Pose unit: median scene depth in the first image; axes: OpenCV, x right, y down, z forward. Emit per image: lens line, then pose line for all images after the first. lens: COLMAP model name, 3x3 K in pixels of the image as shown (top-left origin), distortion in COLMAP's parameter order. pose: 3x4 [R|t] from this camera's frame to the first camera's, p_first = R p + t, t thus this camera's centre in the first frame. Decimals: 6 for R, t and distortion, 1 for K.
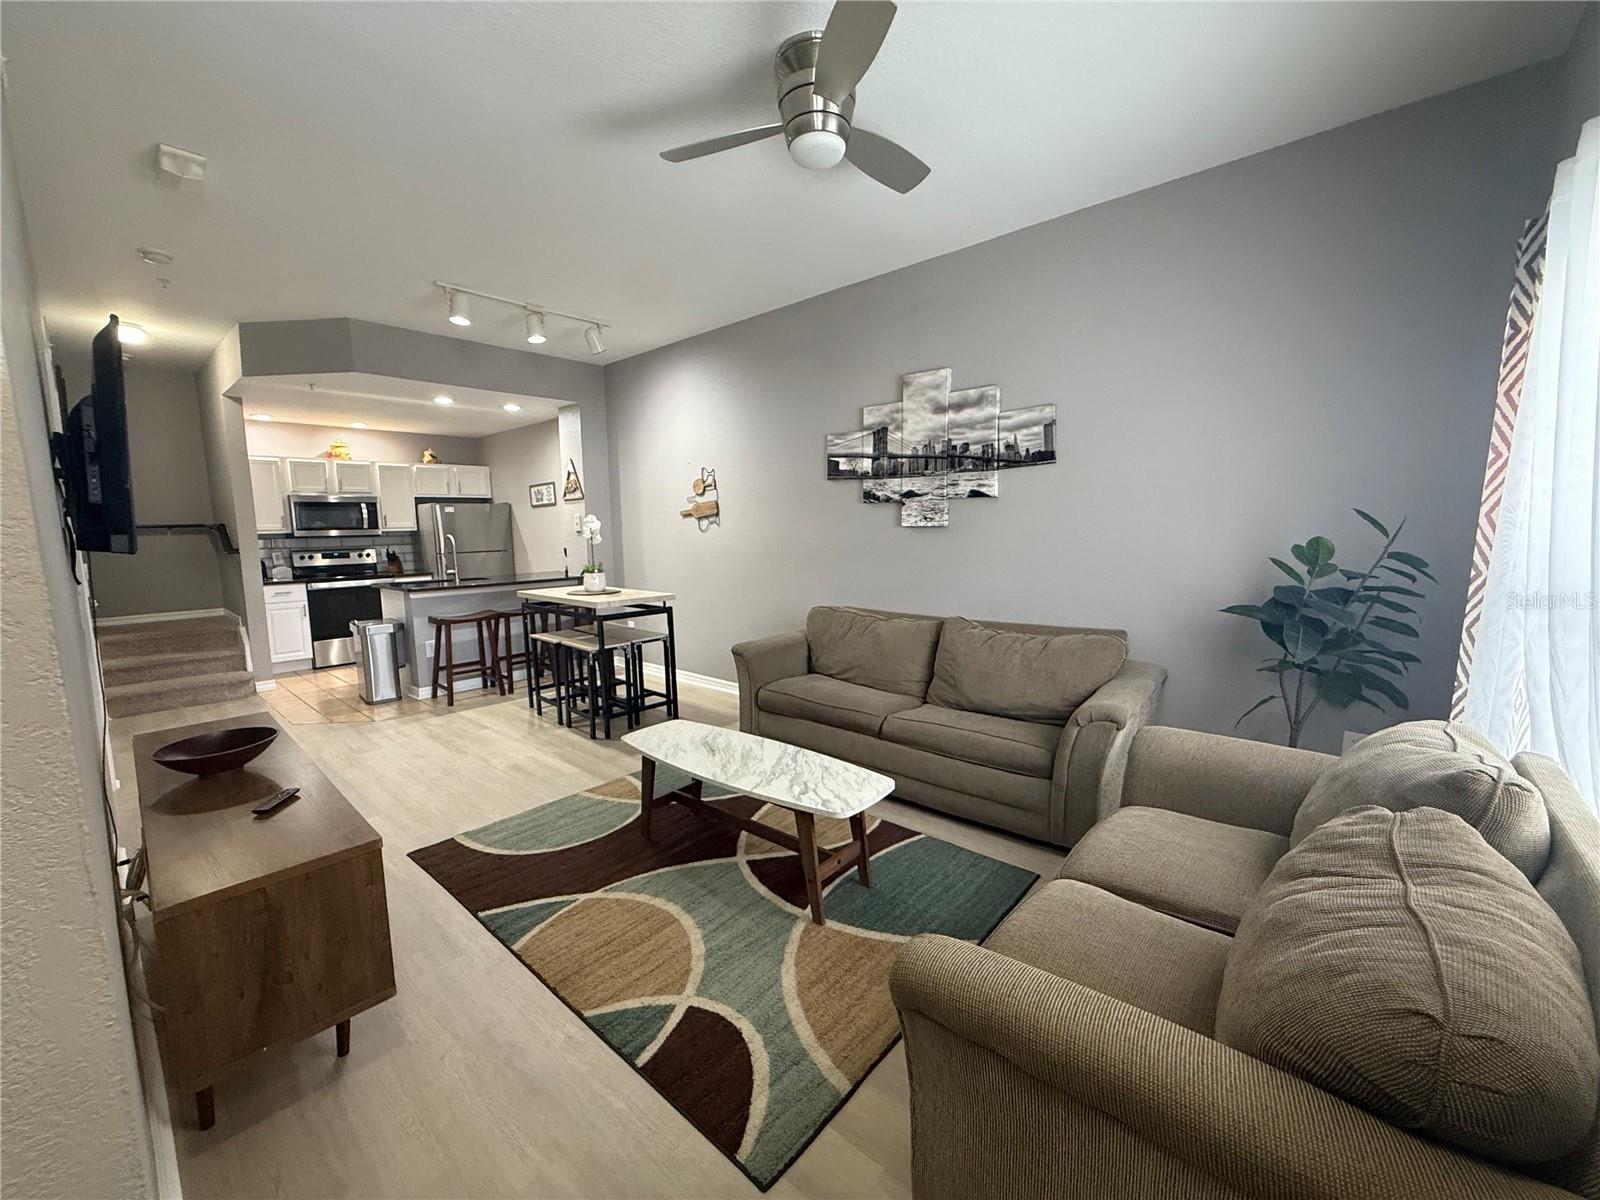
lens RADIAL K [[633.9, 0, 797.9], [0, 633.9, 597.8], [0, 0, 1]] dist [-0.001429, -0.000372]
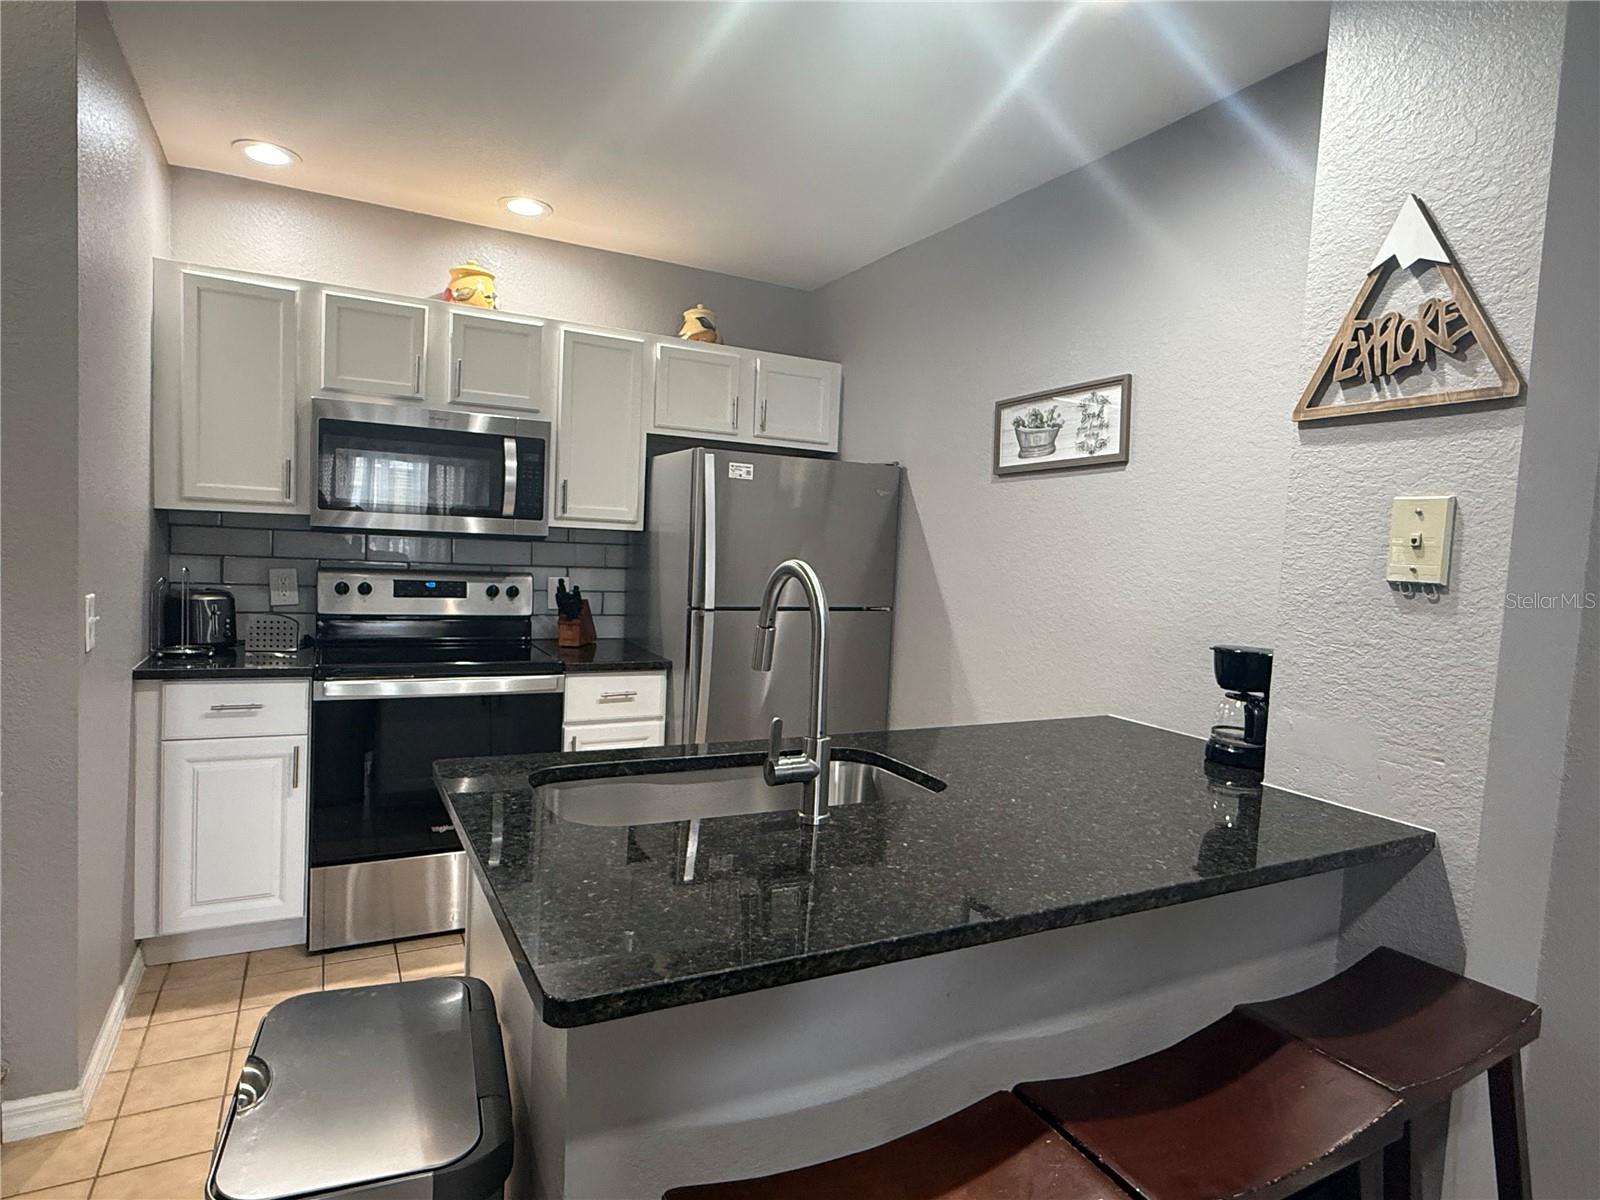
lens RADIAL K [[889.9, 0, 795.5], [0, 889.9, 594.9], [0, 0, 1]] dist [0.001441, -0.000296]
pose [[0.932819, 0.084465, -0.350305, -0.744236], [-0.106237, 0.993395, -0.043370, -0.126235], [0.344328, 0.077672, 0.935631, 1.226064]]
